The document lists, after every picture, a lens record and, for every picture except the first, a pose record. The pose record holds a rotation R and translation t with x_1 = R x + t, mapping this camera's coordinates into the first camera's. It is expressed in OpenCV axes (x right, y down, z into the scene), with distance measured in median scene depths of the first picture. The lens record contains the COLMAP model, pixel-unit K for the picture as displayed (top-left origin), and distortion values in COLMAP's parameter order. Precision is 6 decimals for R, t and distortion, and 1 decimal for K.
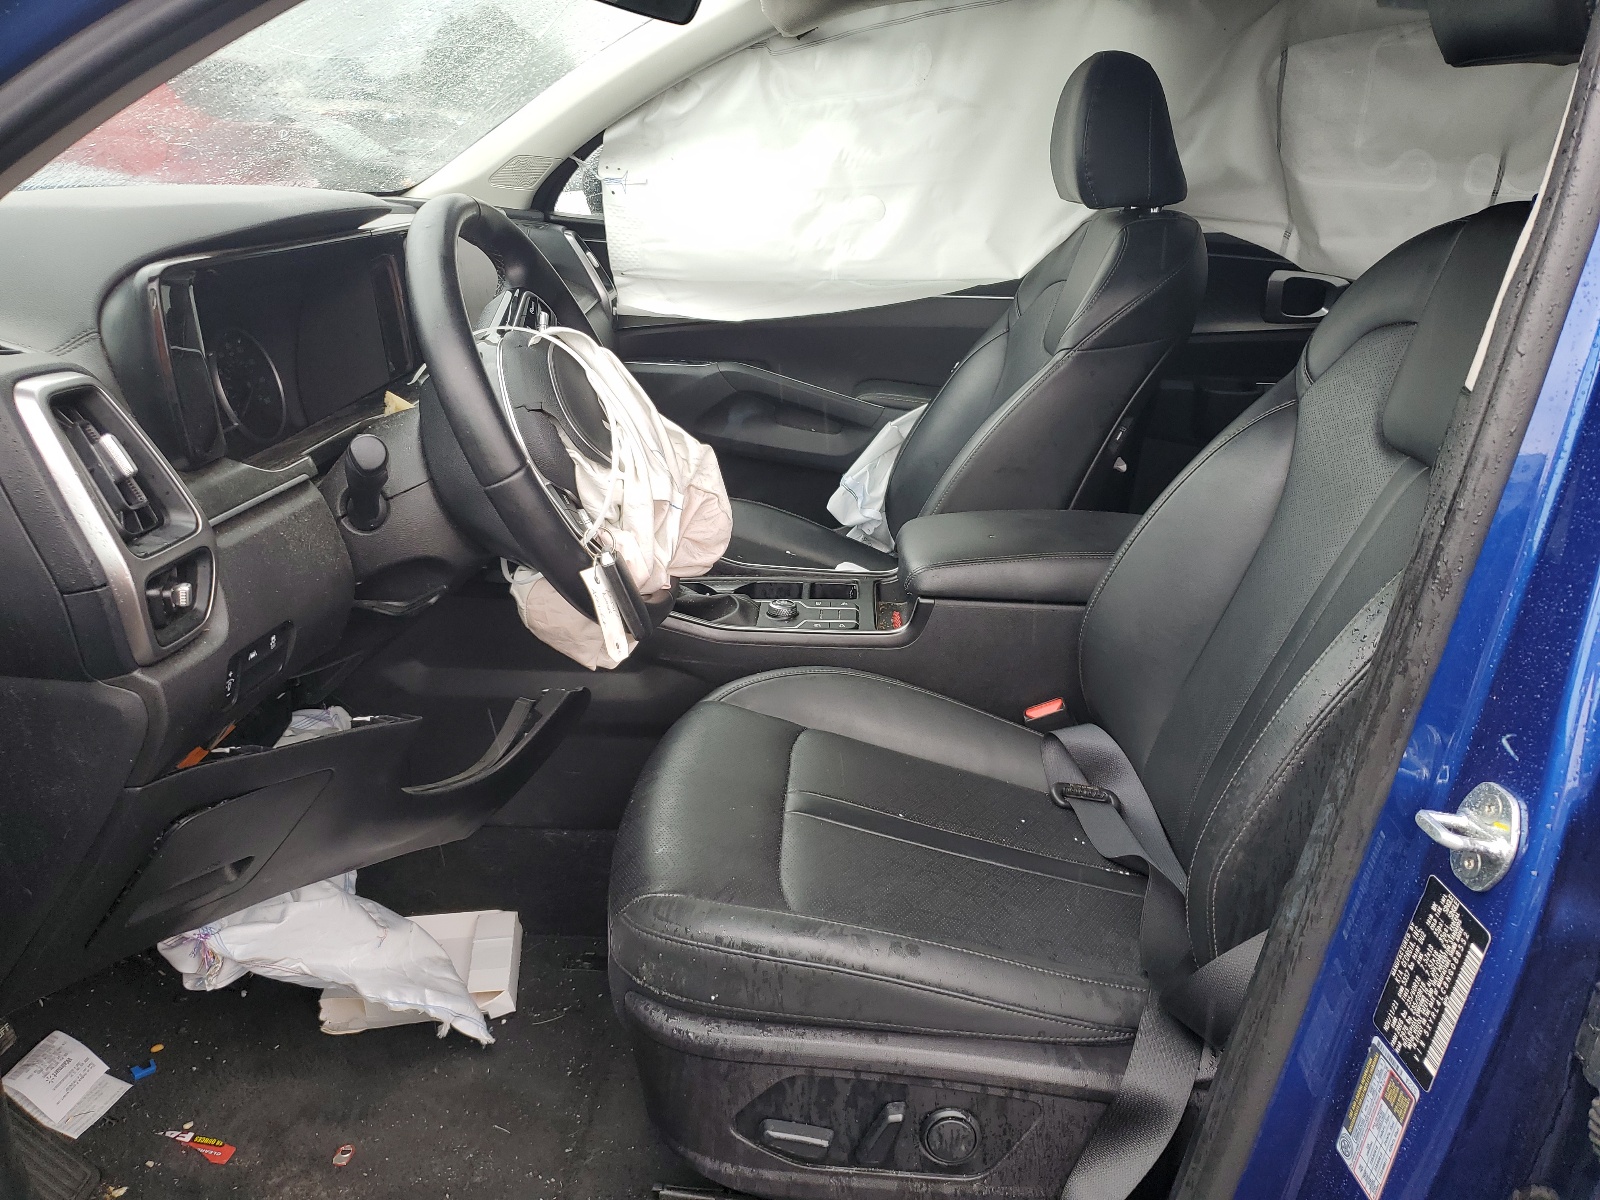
lens RADIAL K [[1225.2, 0, 800.1], [0, 1225.2, 601.6], [0, 0, 1]] dist [-0.012904, -0.004681]
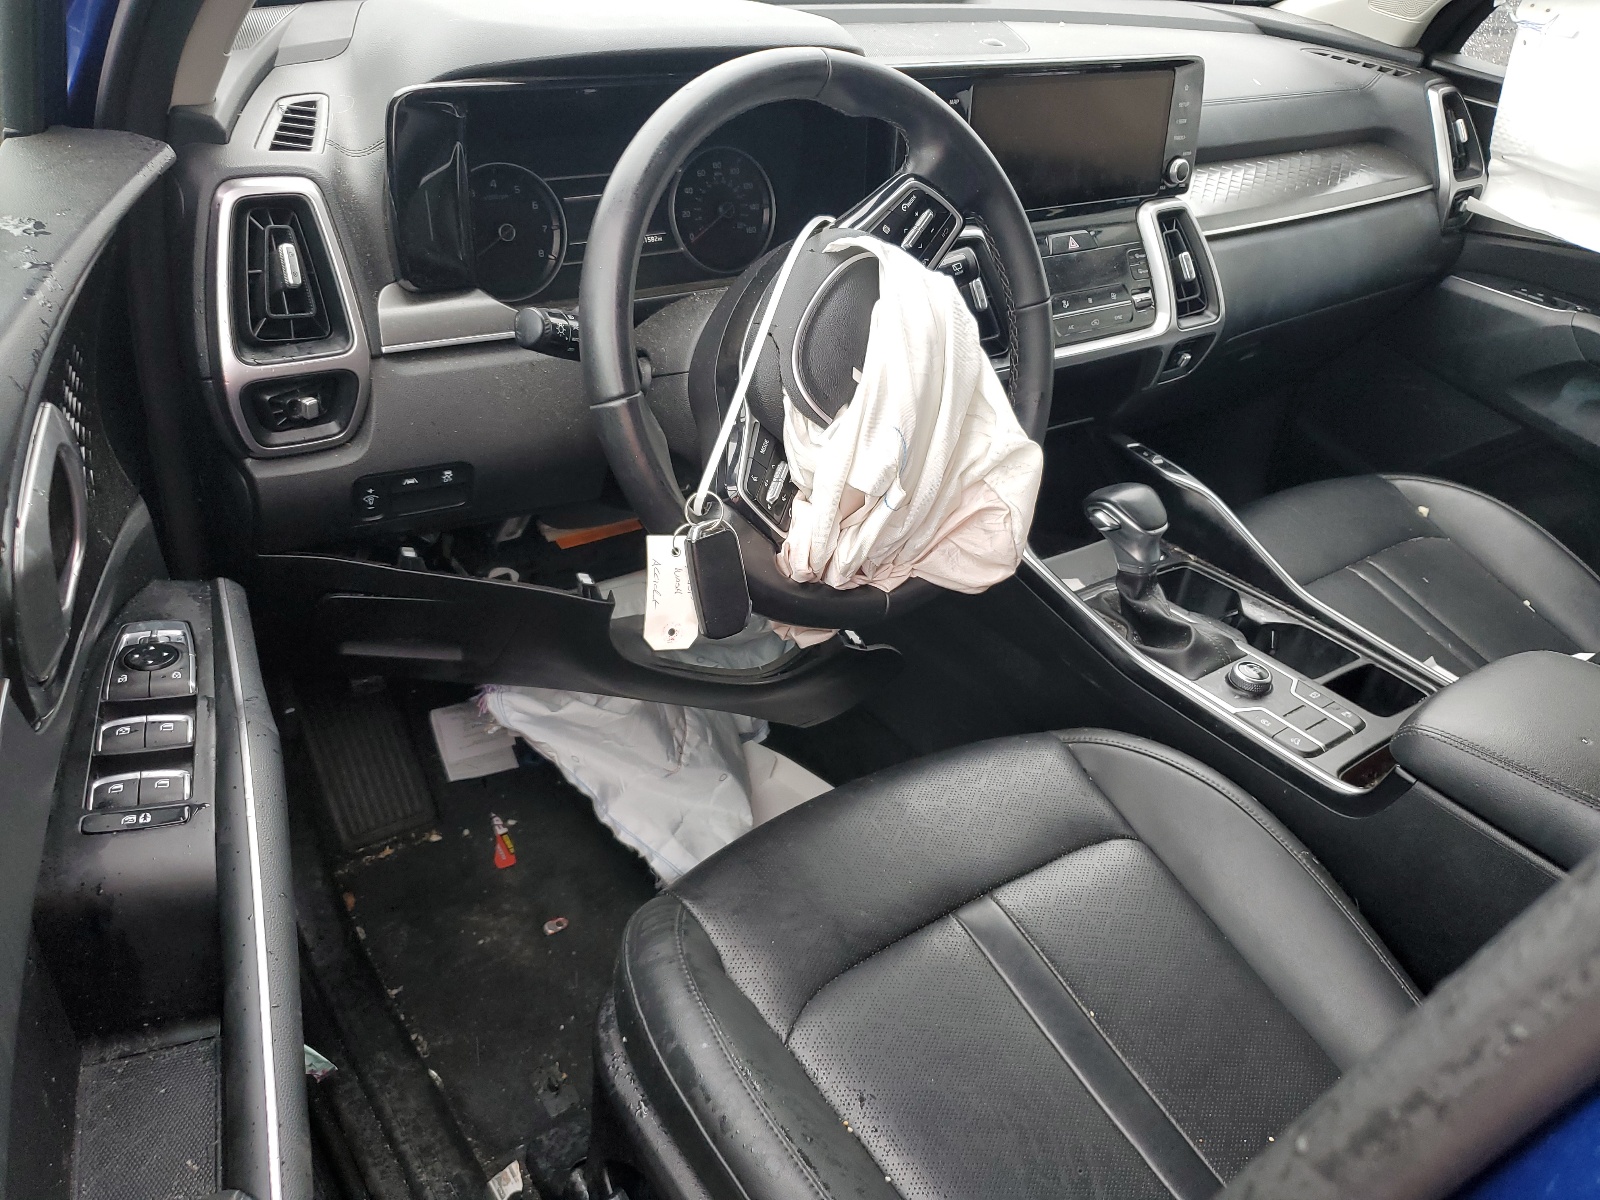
lens RADIAL K [[1225.2, 0, 800.9], [0, 1225.2, 598.6], [0, 0, 1]] dist [-0.012904, -0.004681]
pose [[0.609793, 0.441444, -0.658240, 0.476662], [-0.325562, 0.896736, 0.299789, -0.282972], [0.722607, 0.031488, 0.690541, 0.520441]]
